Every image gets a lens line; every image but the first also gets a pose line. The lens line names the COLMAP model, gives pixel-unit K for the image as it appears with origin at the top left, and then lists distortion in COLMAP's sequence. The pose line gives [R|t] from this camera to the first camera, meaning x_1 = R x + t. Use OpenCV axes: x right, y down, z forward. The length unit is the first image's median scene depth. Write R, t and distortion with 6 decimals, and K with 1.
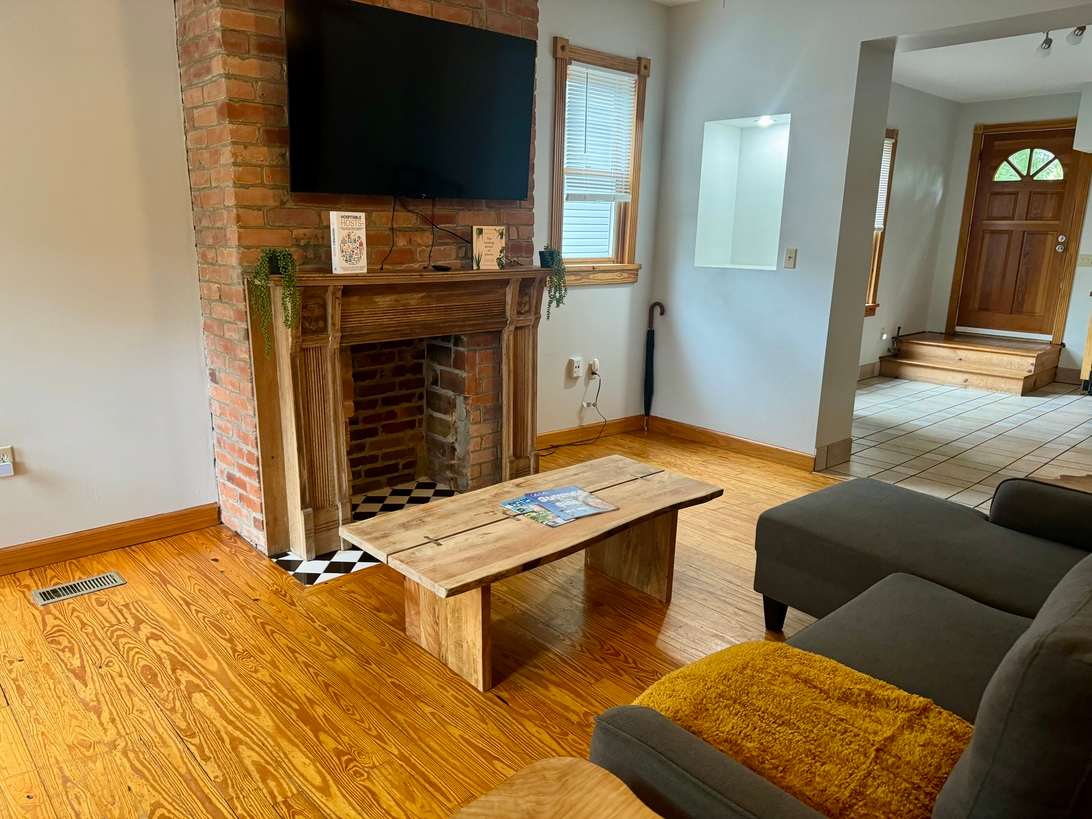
lens RADIAL K [[779.9, 0, 546.0], [0, 779.9, 409.5], [0, 0, 1]] dist [0.105895, -0.152865]
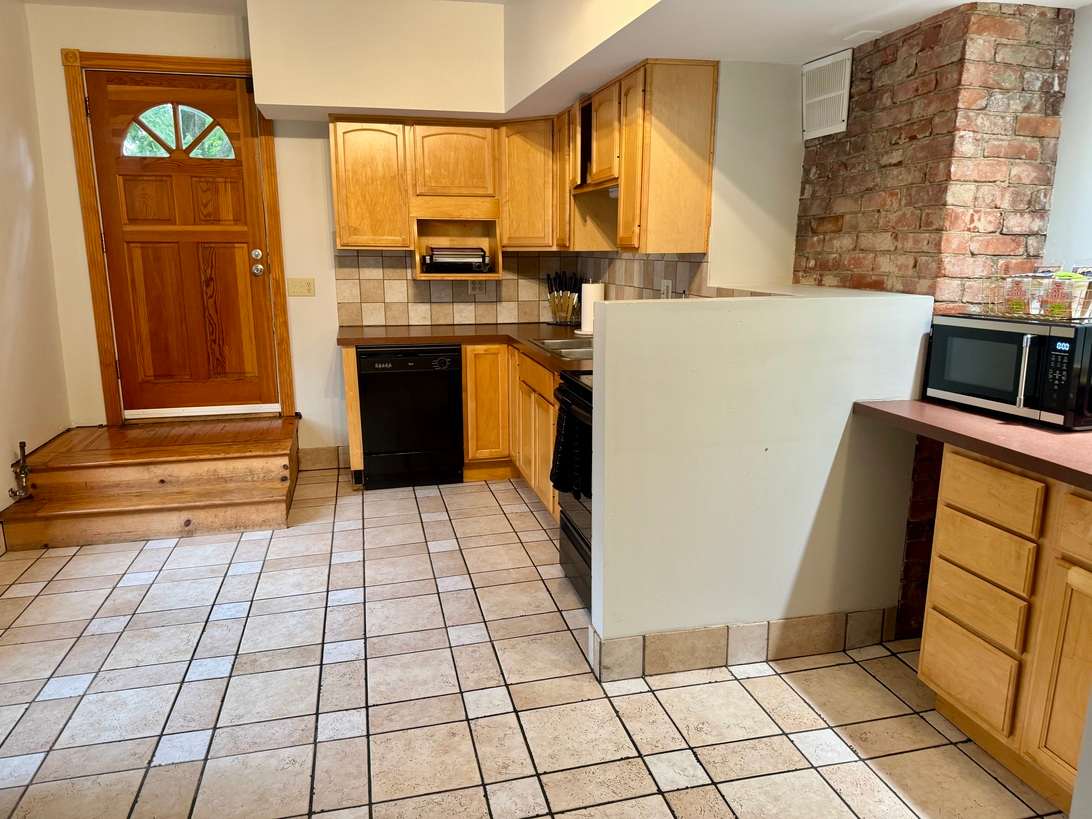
lens RADIAL K [[758.7, 0, 546.0], [0, 758.7, 409.5], [0, 0, 1]] dist [0.004096, 0.002081]
pose [[0.479504, -0.198663, 0.854757, 0.208725], [0.193919, 0.973946, 0.117580, -0.116857], [-0.855845, 0.109373, 0.505535, 0.493724]]
